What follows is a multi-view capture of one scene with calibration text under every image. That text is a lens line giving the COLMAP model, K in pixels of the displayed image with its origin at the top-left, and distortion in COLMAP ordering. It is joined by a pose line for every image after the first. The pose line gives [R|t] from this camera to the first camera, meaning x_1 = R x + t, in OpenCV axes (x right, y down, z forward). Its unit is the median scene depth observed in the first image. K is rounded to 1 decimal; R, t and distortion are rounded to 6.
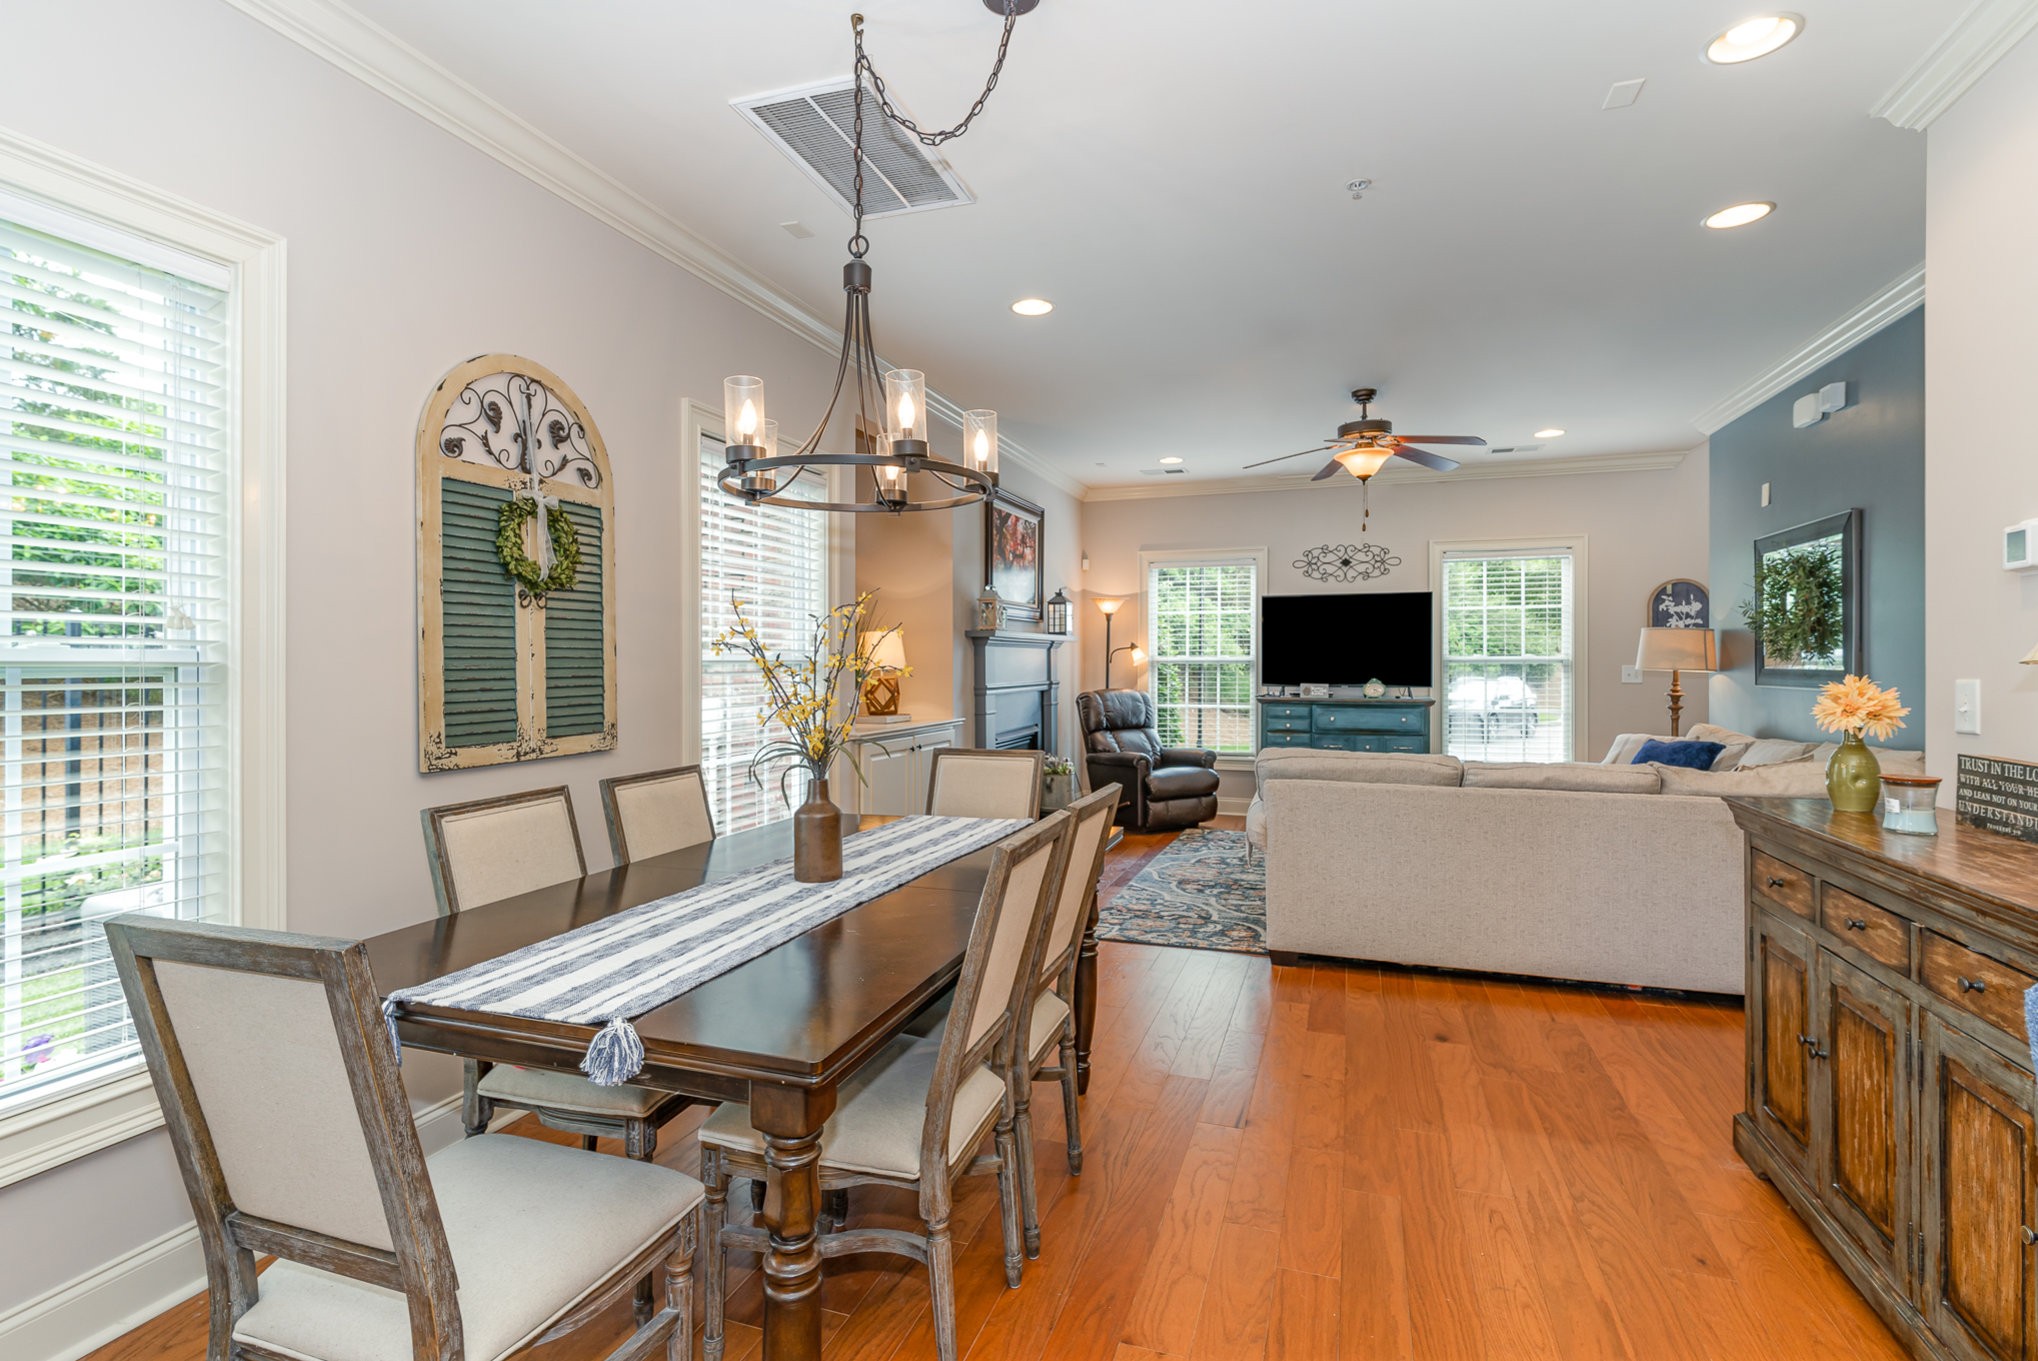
lens RADIAL K [[976.4, 0, 1016.1], [0, 976.4, 662.2], [0, 0, 1]] dist [0.000039, -0.000085]
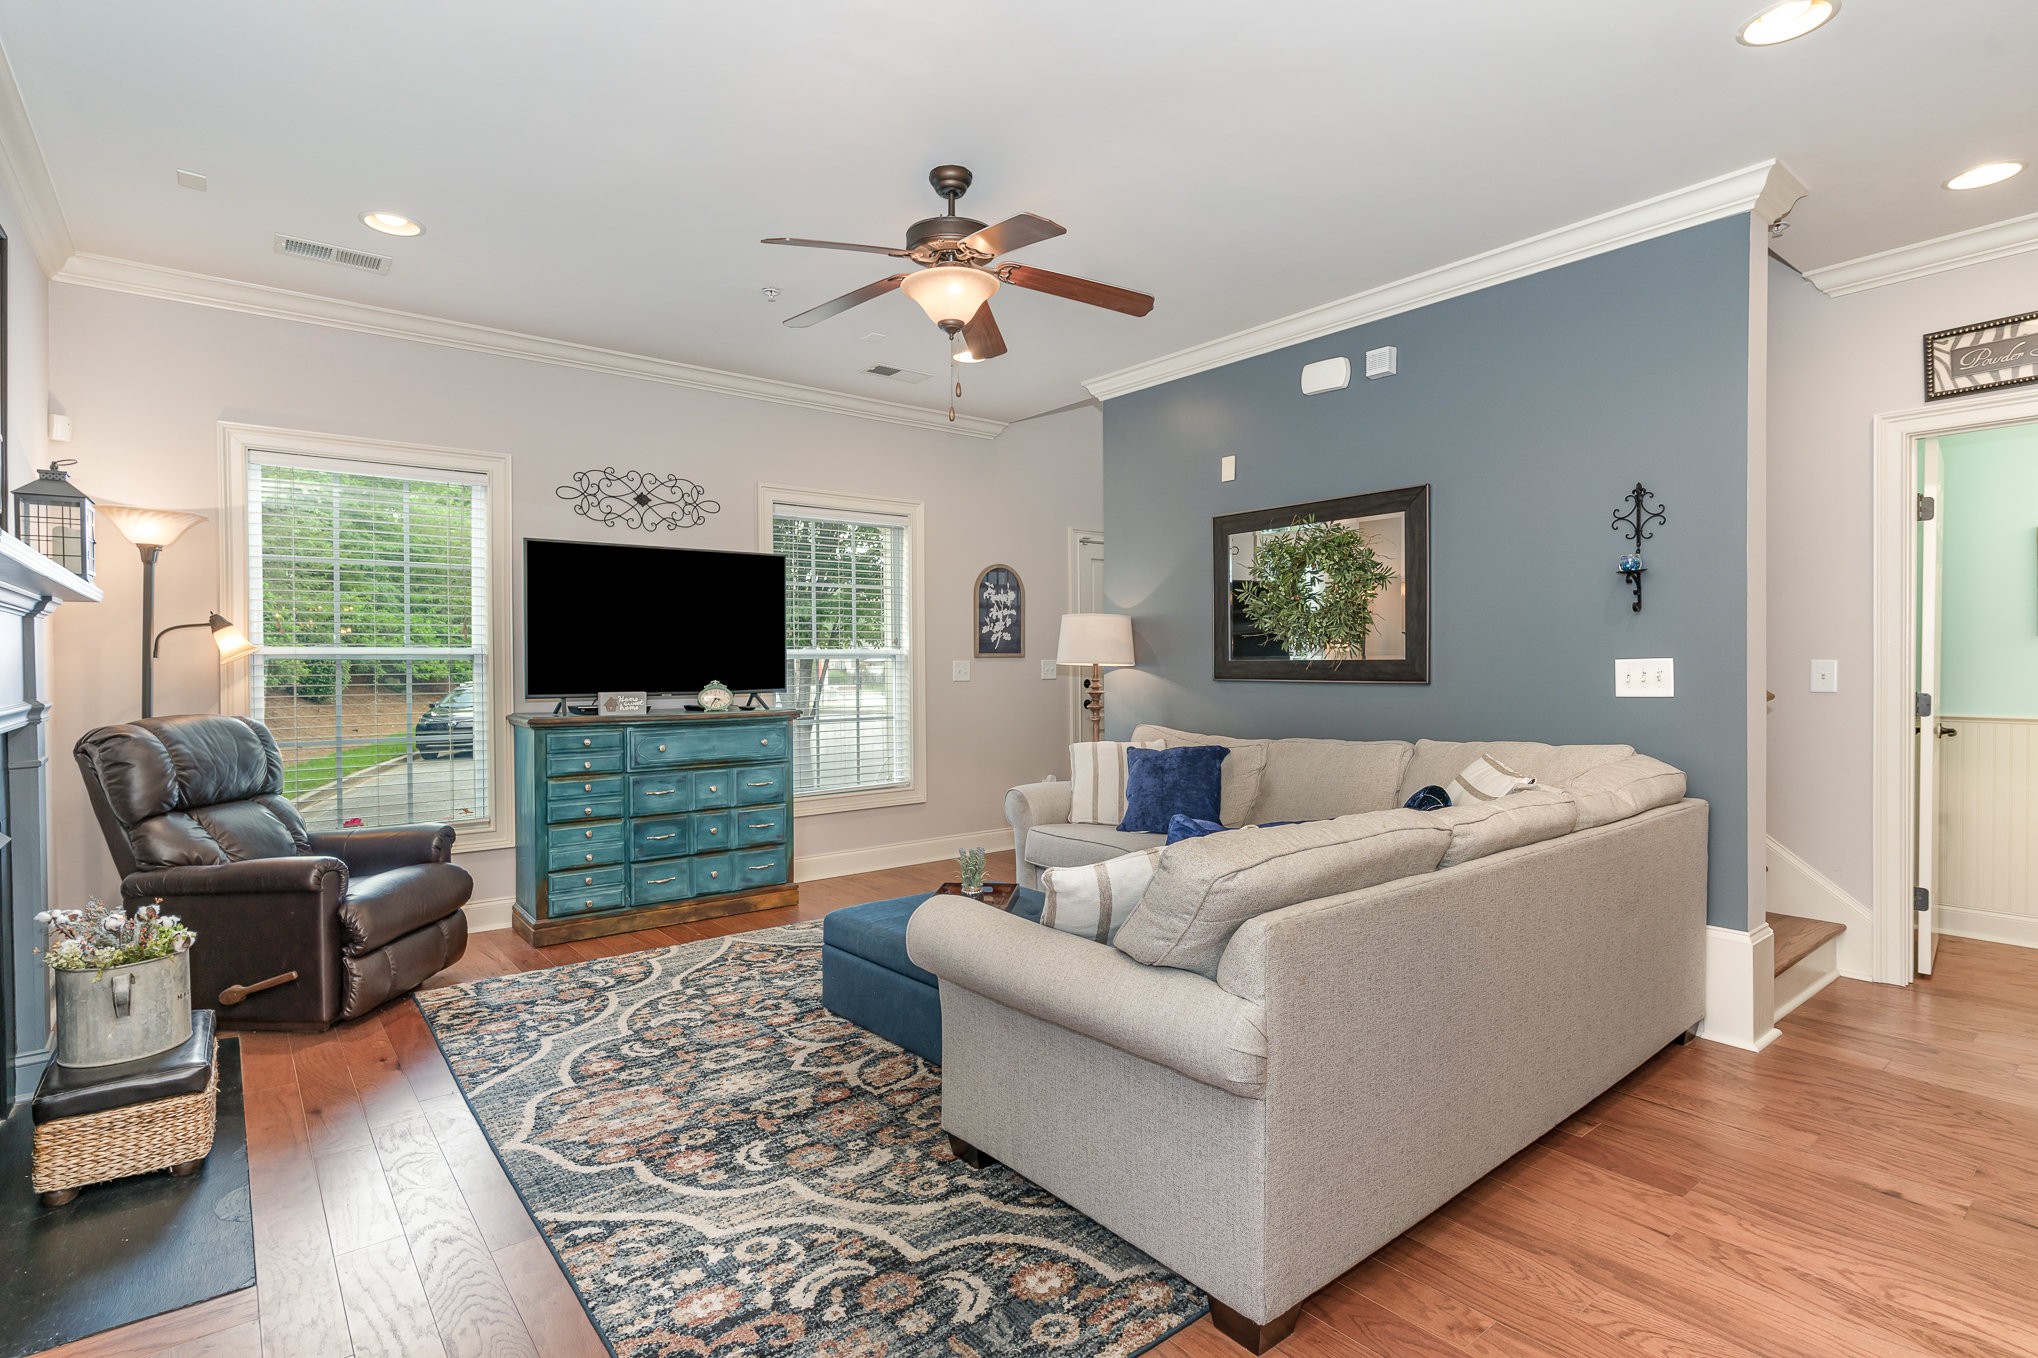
lens RADIAL K [[994.0, 0, 1012.5], [0, 994.0, 674.4], [0, 0, 1]] dist [0.001104, -0.000371]
pose [[0.535516, -0.012005, 0.844440, -0.088386], [0.003327, 0.999921, 0.012105, 0.005070], [-0.844519, -0.003673, 0.535513, 0.488841]]
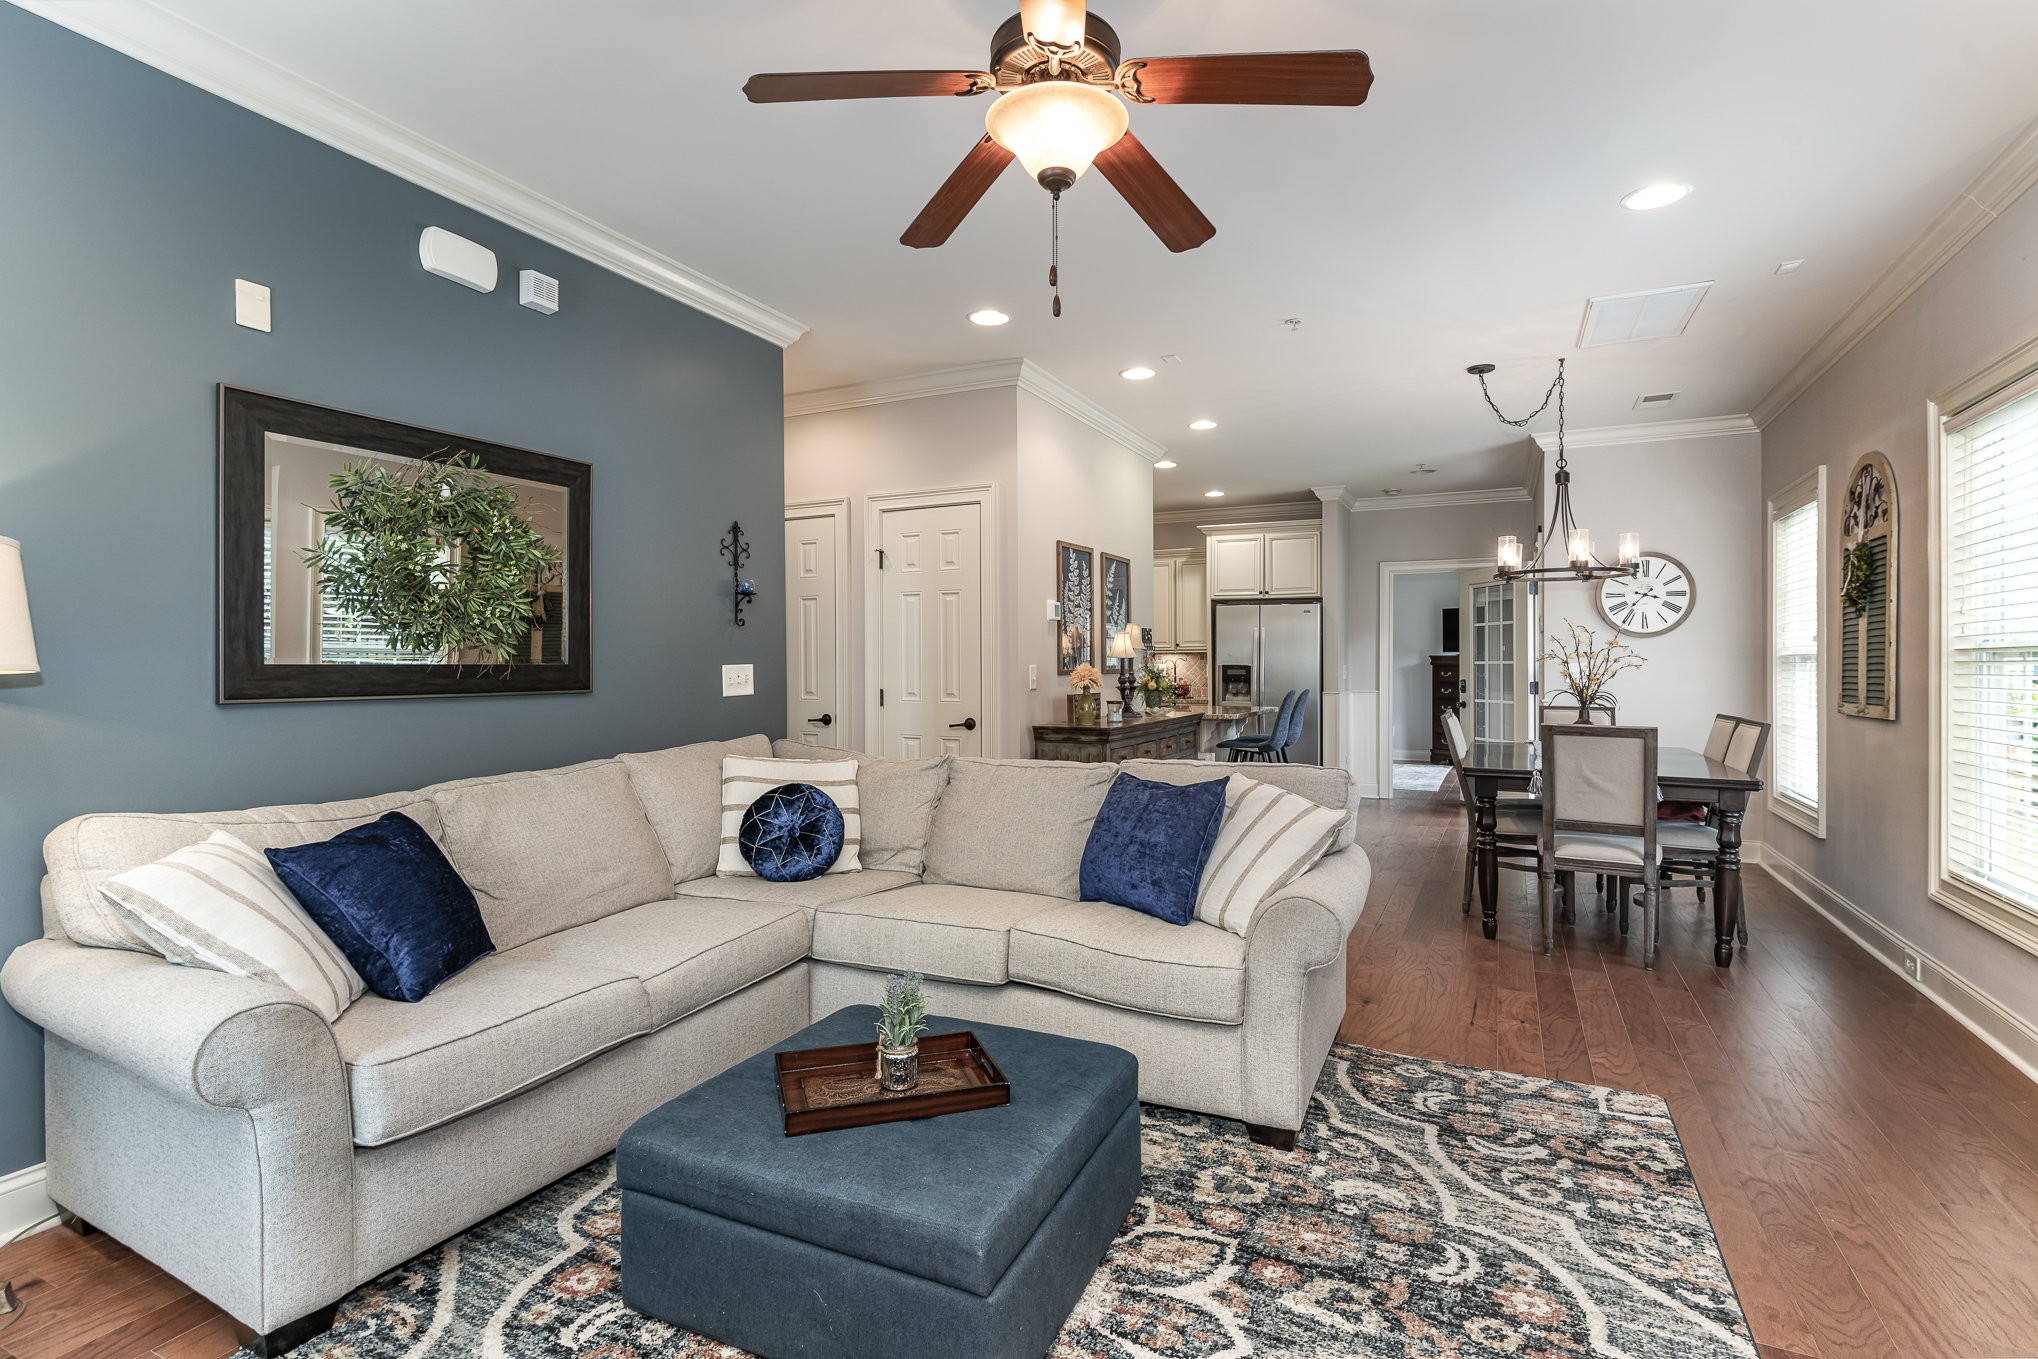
lens RADIAL K [[970.9, 0, 1022.4], [0, 970.9, 666.6], [0, 0, 1]] dist [0.000688, 0.000659]
pose [[-0.991822, 0.003630, 0.127578, 0.236645], [0.003828, 0.999992, 0.001307, 0.005596], [-0.127572, 0.001784, -0.991828, 1.033706]]
